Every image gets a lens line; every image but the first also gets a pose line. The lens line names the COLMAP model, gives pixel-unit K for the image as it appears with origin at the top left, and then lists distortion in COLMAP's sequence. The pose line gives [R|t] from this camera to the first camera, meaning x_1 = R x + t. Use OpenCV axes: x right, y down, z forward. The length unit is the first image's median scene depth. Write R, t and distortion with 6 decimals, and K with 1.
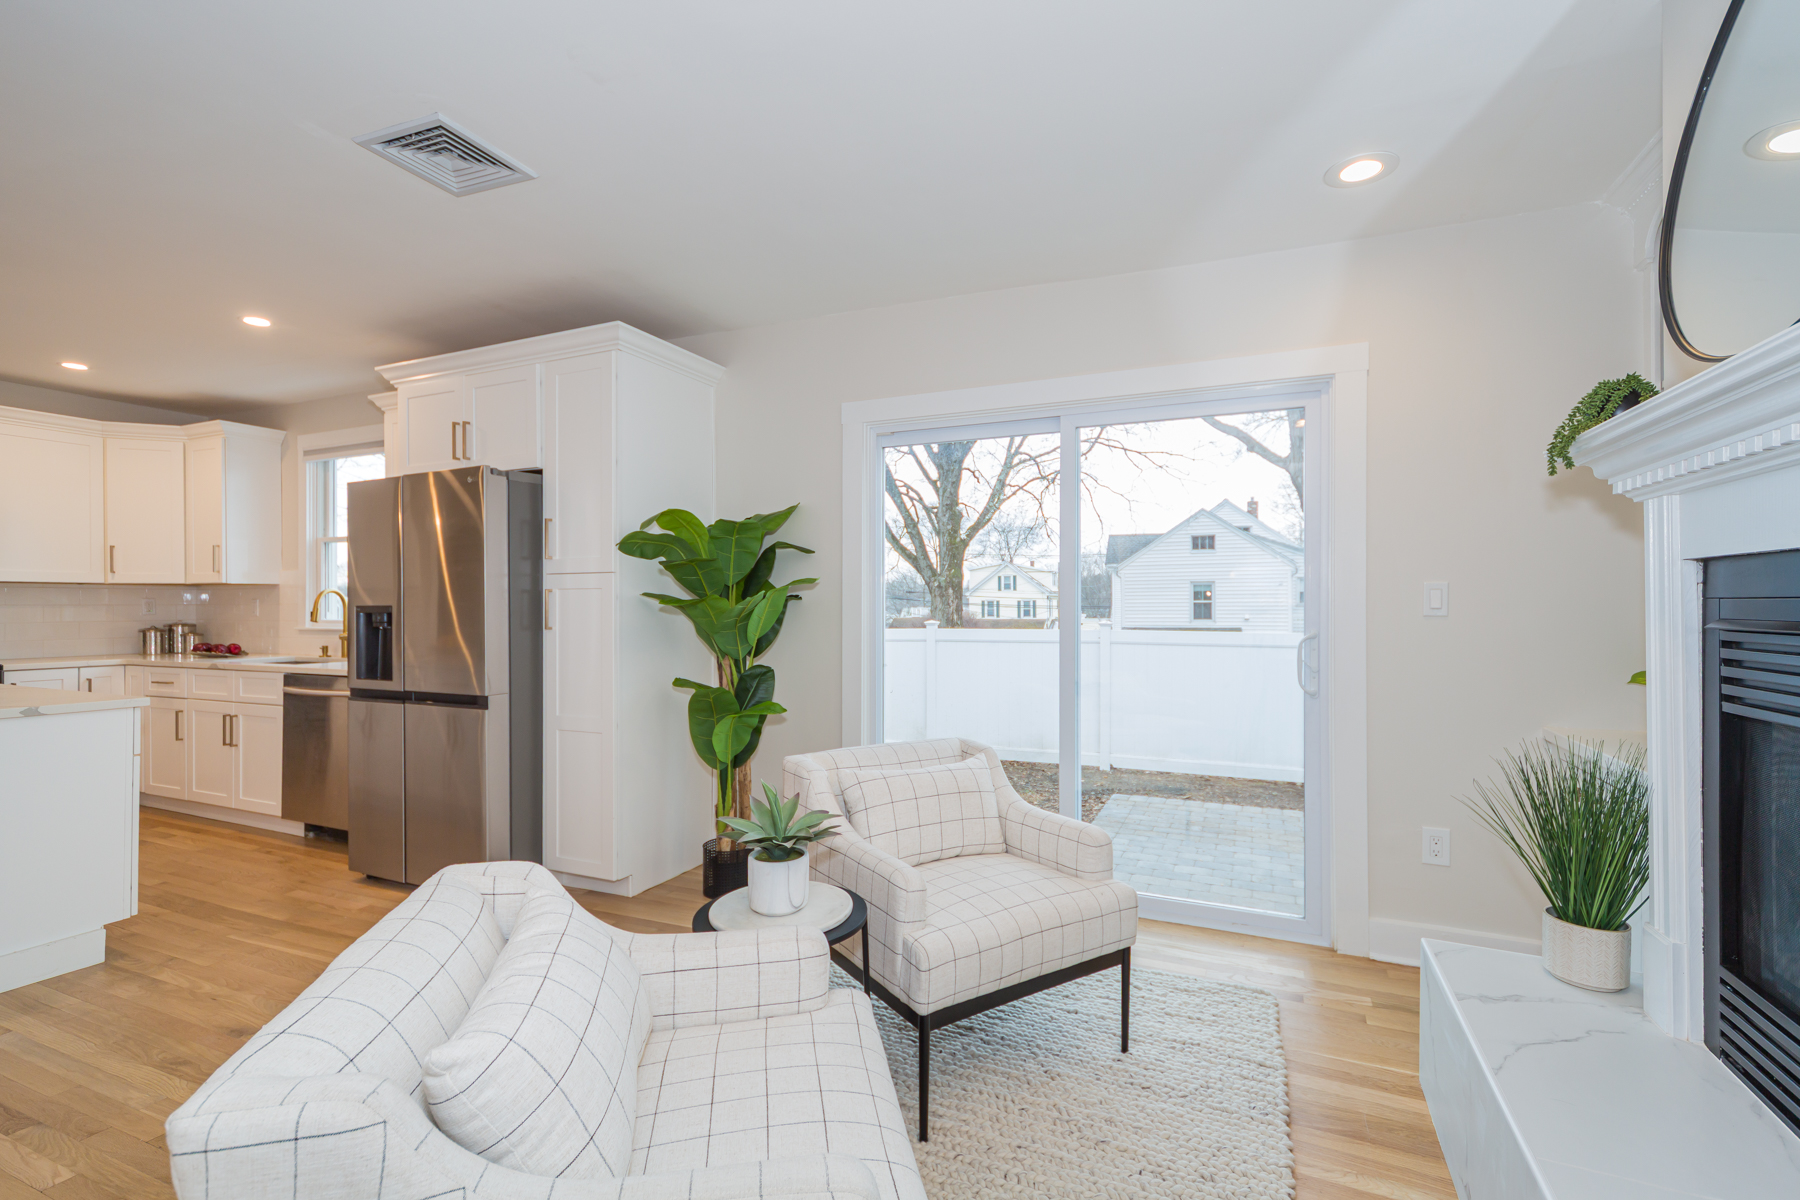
lens RADIAL K [[774.7, 0, 903.3], [0, 774.7, 600.9], [0, 0, 1]] dist [0.005100, -0.001082]
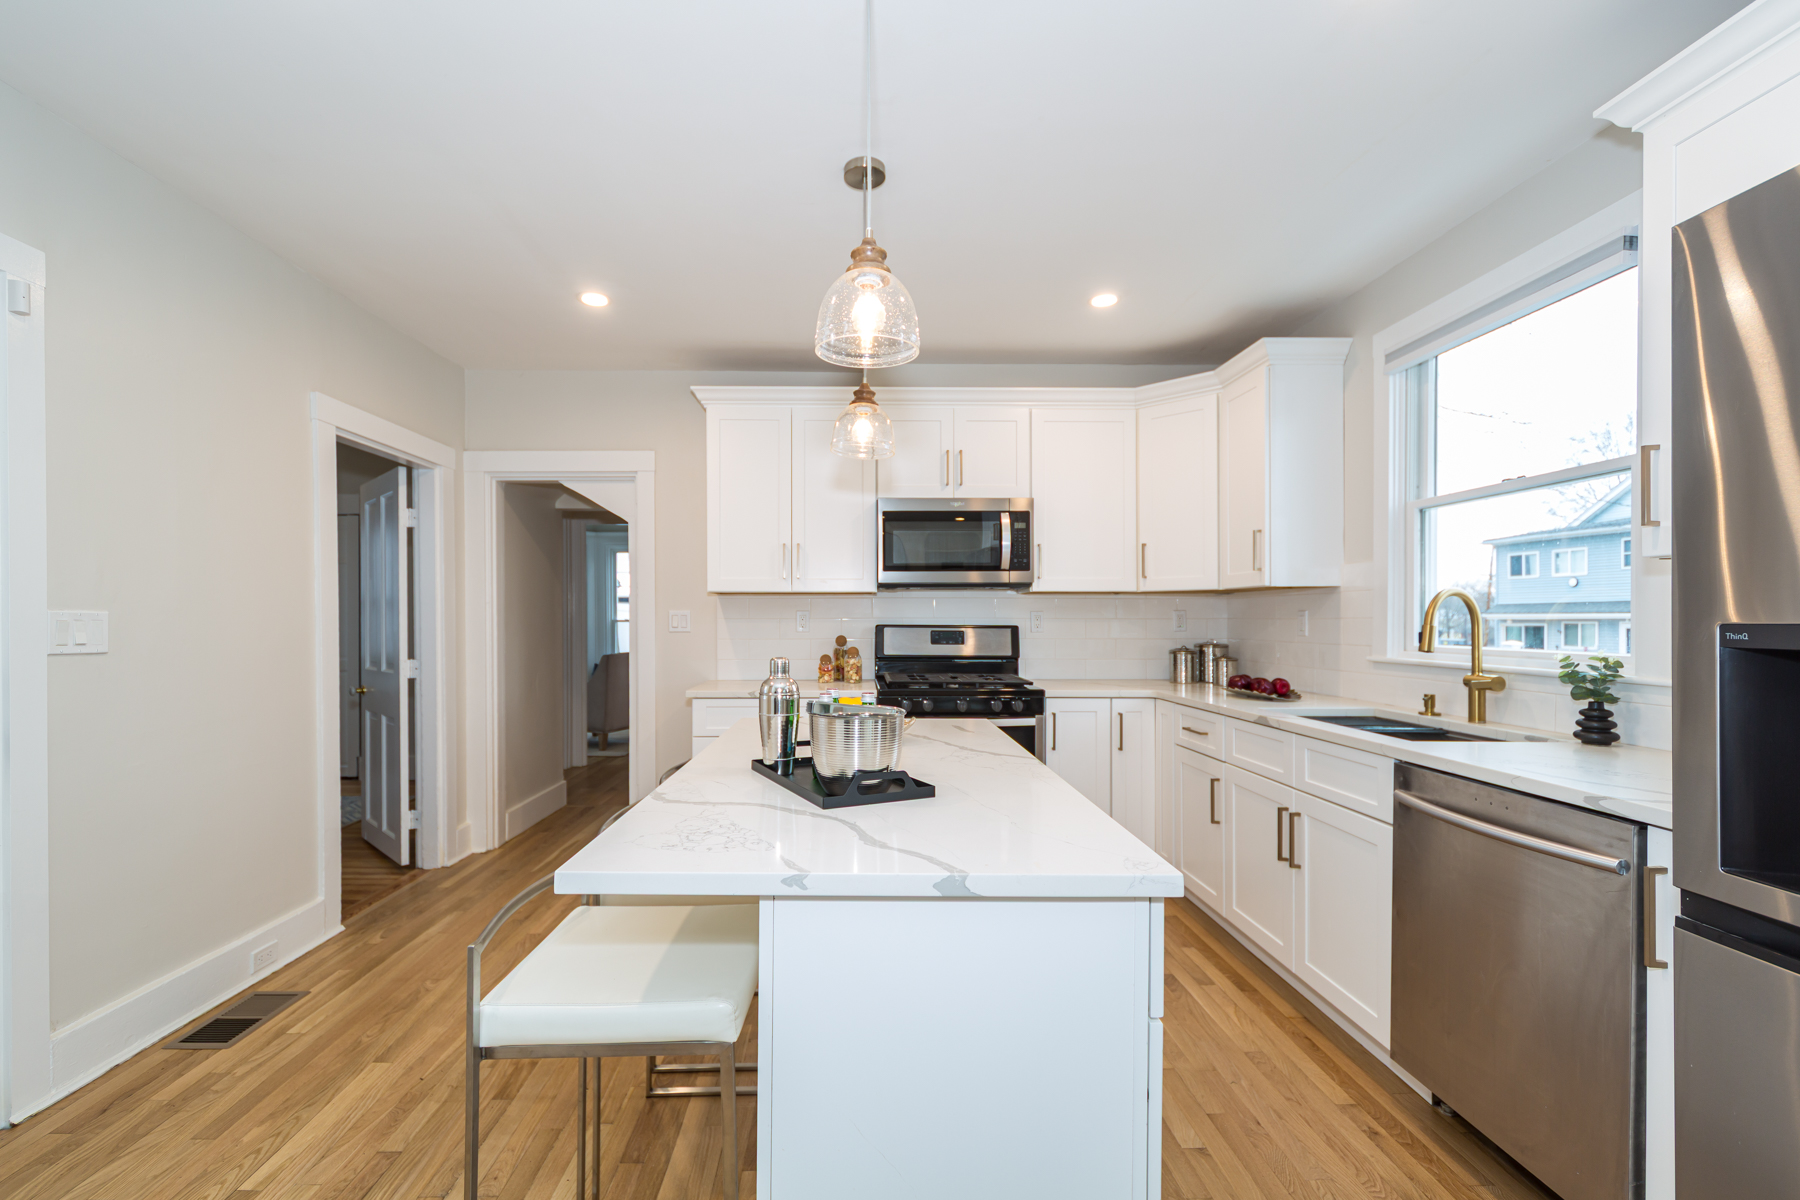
lens RADIAL K [[774.7, 0, 863.6], [0, 774.7, 622.7], [0, 0, 1]] dist [0.005100, -0.001082]
pose [[0.402913, 0.006405, -0.915216, -0.432308], [0.002196, 0.999966, 0.007965, 0.002271], [0.915236, -0.005219, 0.402885, 0.444347]]
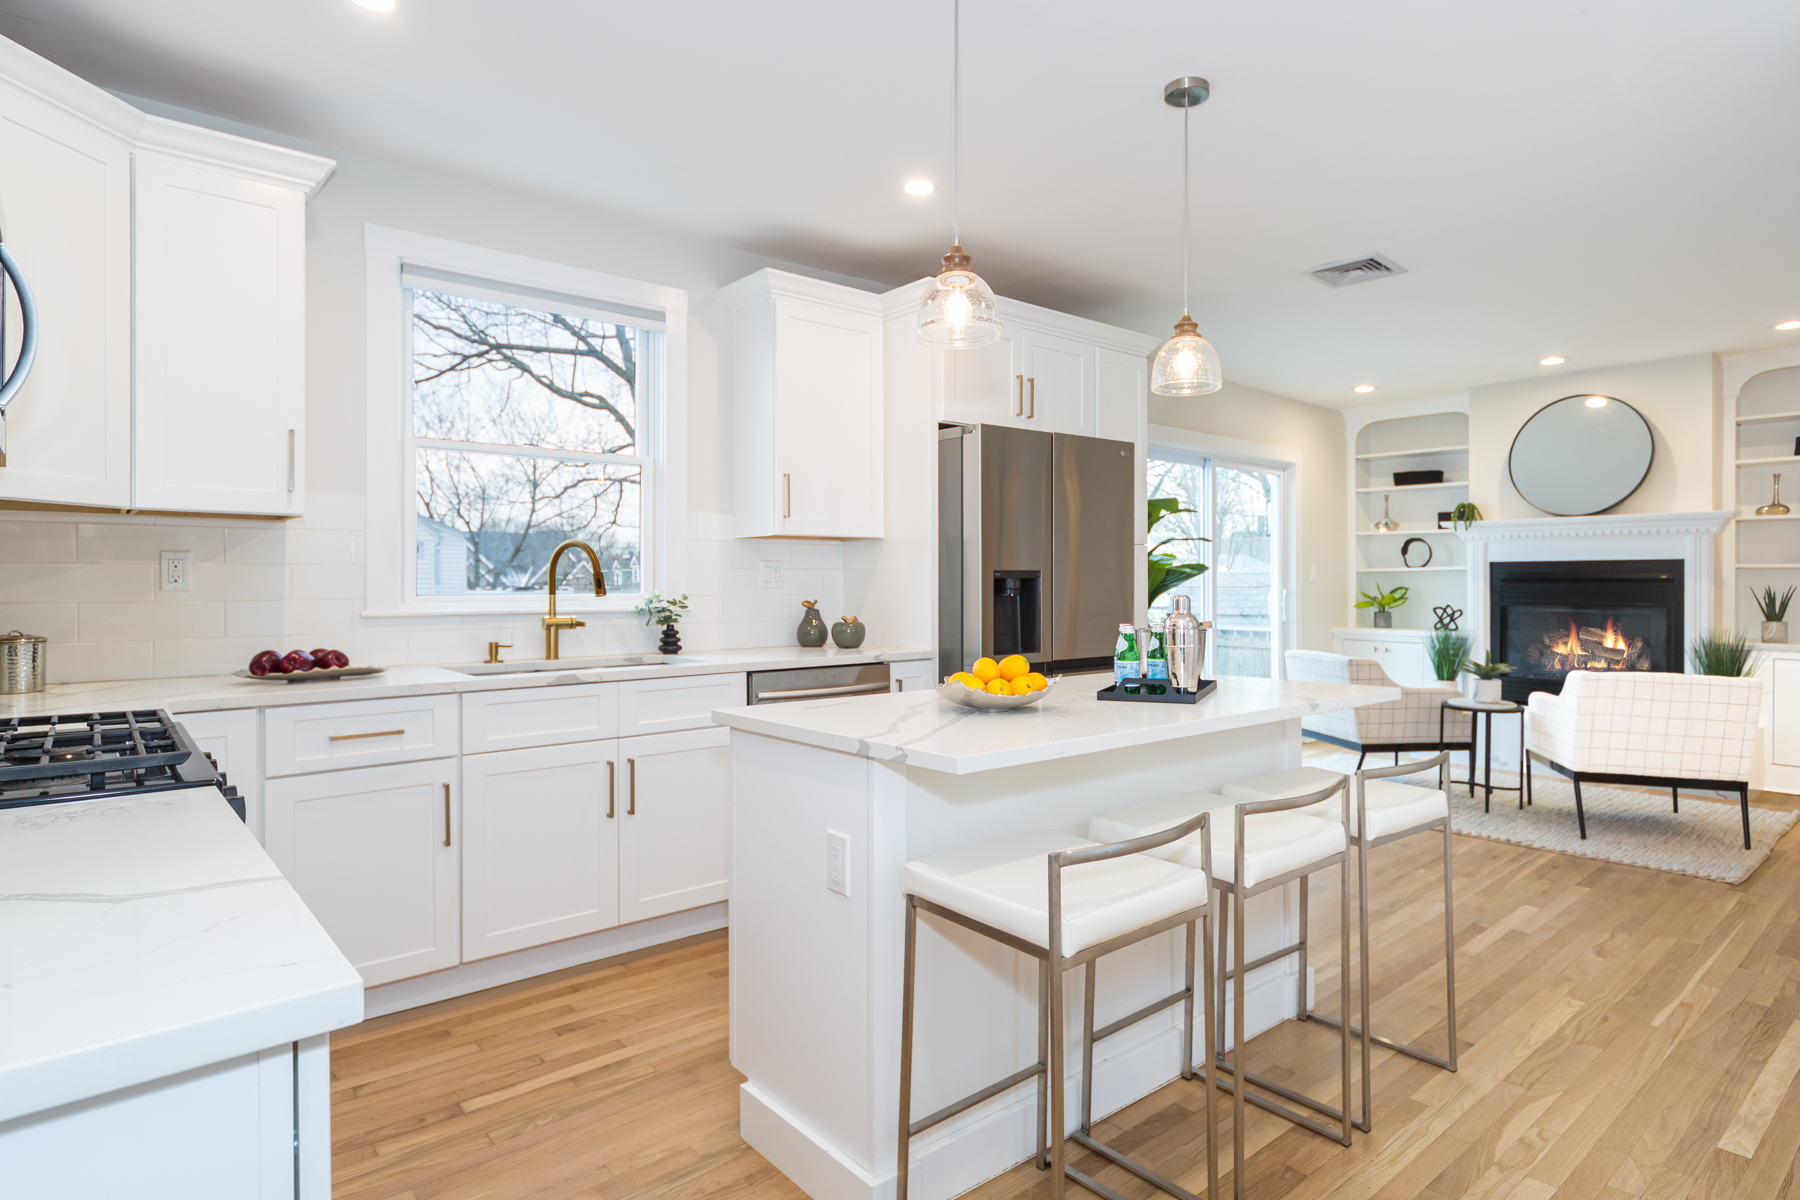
lens RADIAL K [[966.5, 0, 959.7], [0, 966.5, 579.2], [0, 0, 1]] dist [-0.006955, -0.003314]
pose [[0.414057, 0.008889, 0.910208, -1.296286], [0.003949, 0.999925, -0.011562, 0.023769], [-0.910243, 0.008381, 0.413991, 0.451004]]
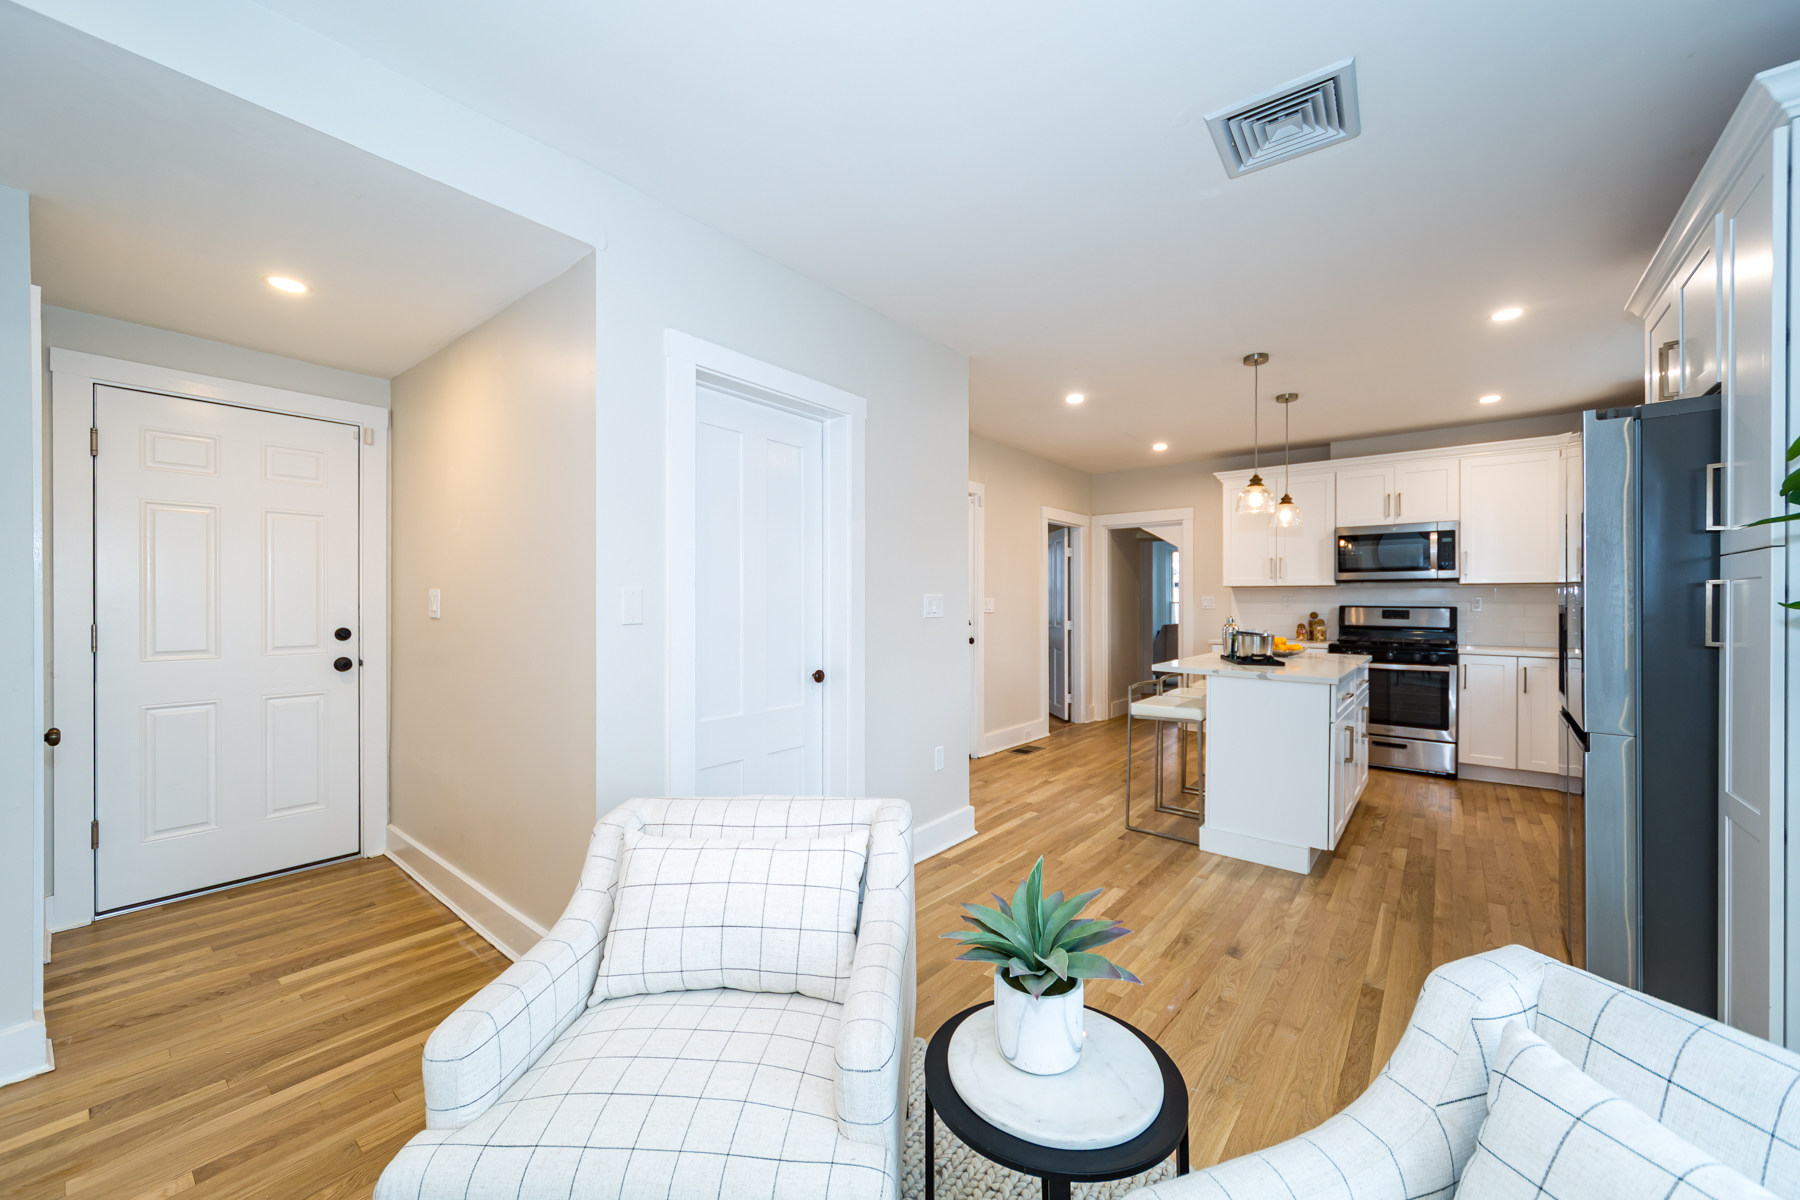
lens RADIAL K [[685.4, 0, 898.5], [0, 685.4, 598.3], [0, 0, 1]] dist [-0.002258, 0.000032]
pose [[-0.273027, 0.000219, -0.962006, 0.165100], [0.002921, 0.999996, -0.000602, -0.003074], [0.962002, -0.002975, -0.273027, 0.387289]]
